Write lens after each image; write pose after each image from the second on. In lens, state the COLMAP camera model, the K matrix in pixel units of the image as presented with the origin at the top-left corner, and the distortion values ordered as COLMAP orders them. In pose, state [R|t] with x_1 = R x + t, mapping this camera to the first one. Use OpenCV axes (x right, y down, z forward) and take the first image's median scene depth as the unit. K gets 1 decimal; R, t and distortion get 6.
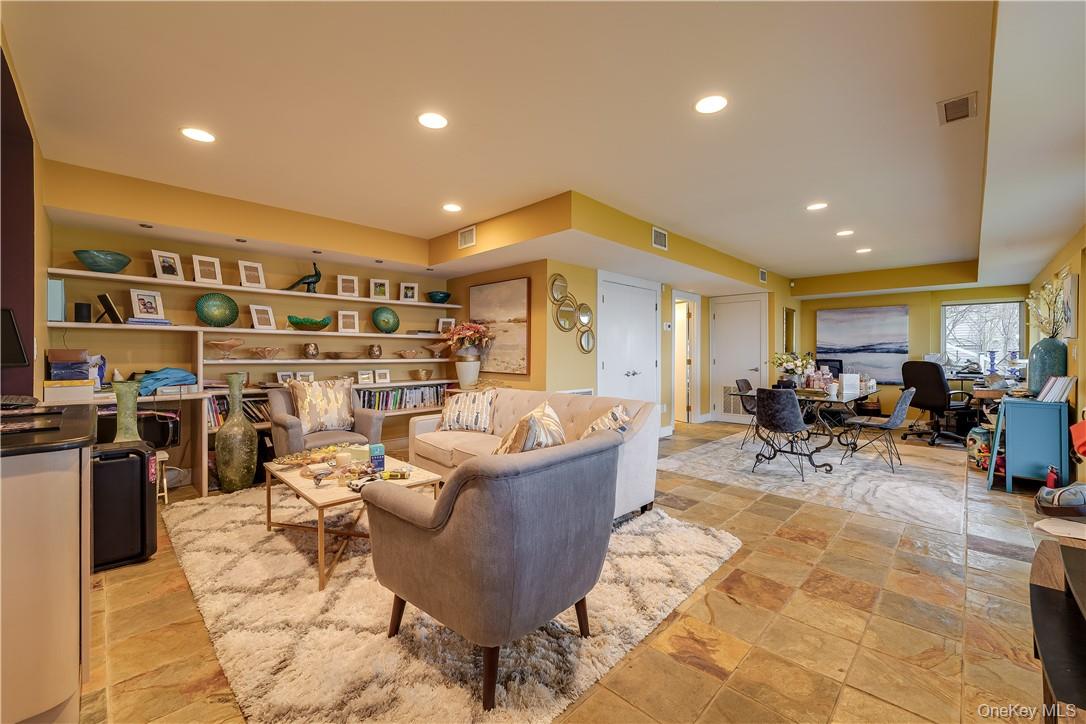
lens RADIAL K [[438.9, 0, 542.2], [0, 438.9, 356.3], [0, 0, 1]] dist [-0.003003, -0.000060]
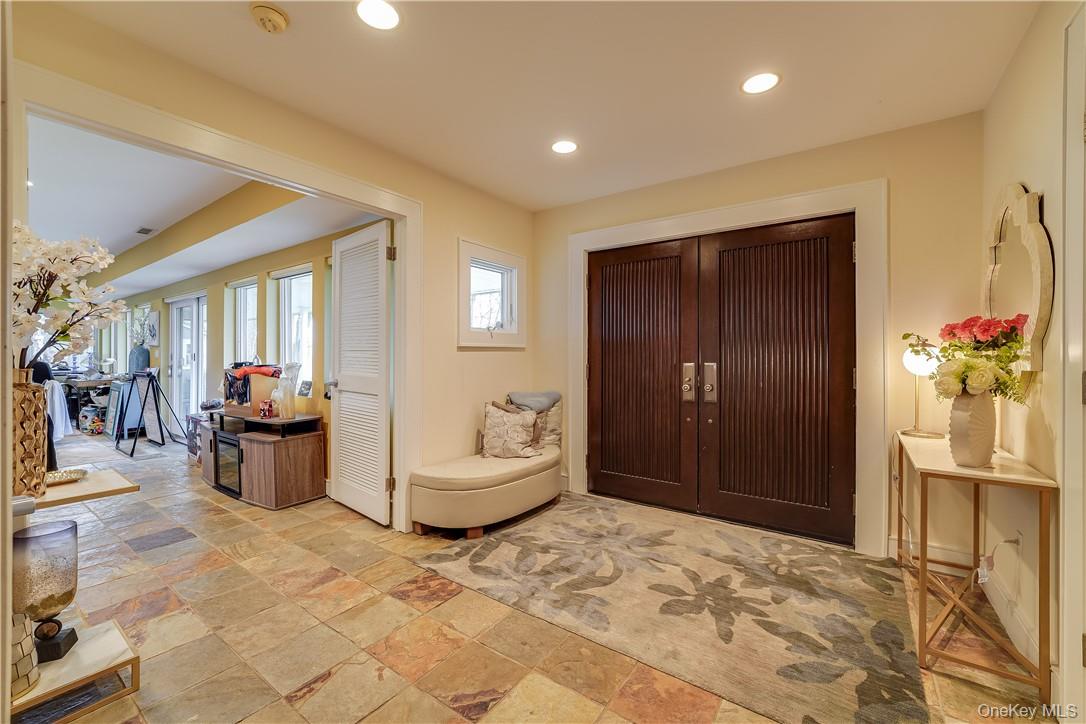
lens RADIAL K [[438.9, 0, 542.2], [0, 438.9, 356.3], [0, 0, 1]] dist [-0.003003, -0.000060]
pose [[-0.161411, -0.004213, 0.986878, -0.762793], [0.006441, 0.999965, 0.005322, 0.001835], [-0.986866, 0.007215, -0.161378, -0.264242]]
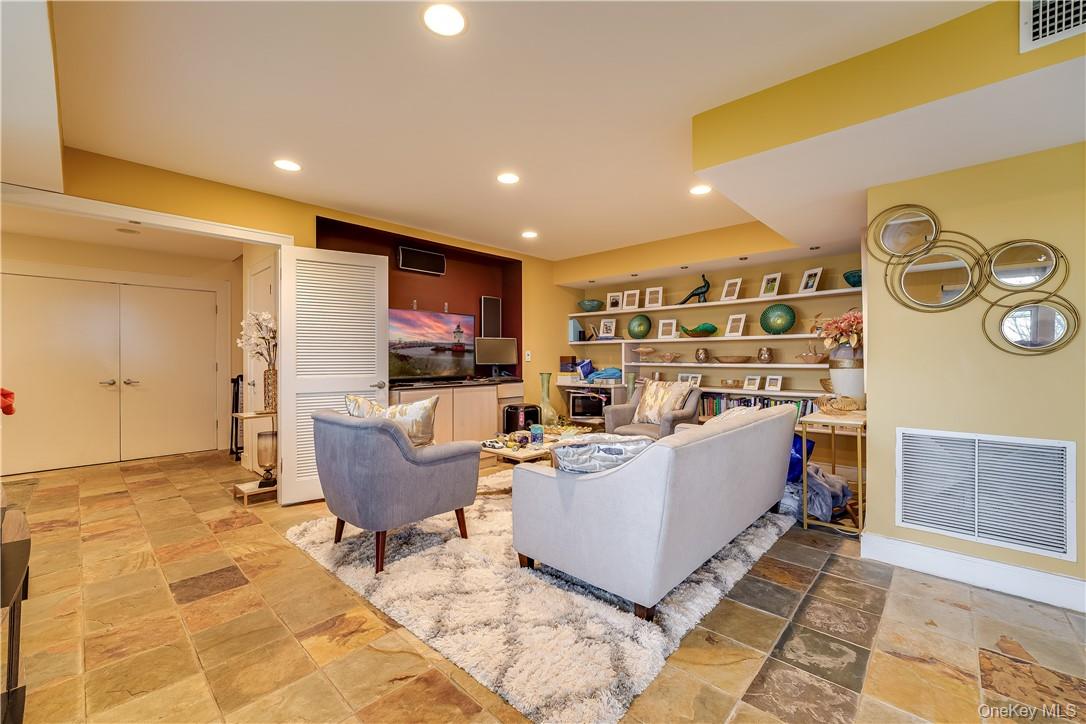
lens RADIAL K [[438.9, 0, 542.2], [0, 438.9, 356.3], [0, 0, 1]] dist [-0.003003, -0.000060]
pose [[0.027235, -0.008609, -0.999592, 0.683777], [-0.005734, 0.999945, -0.008768, 0.002323], [0.999613, 0.005971, 0.027184, 0.691578]]
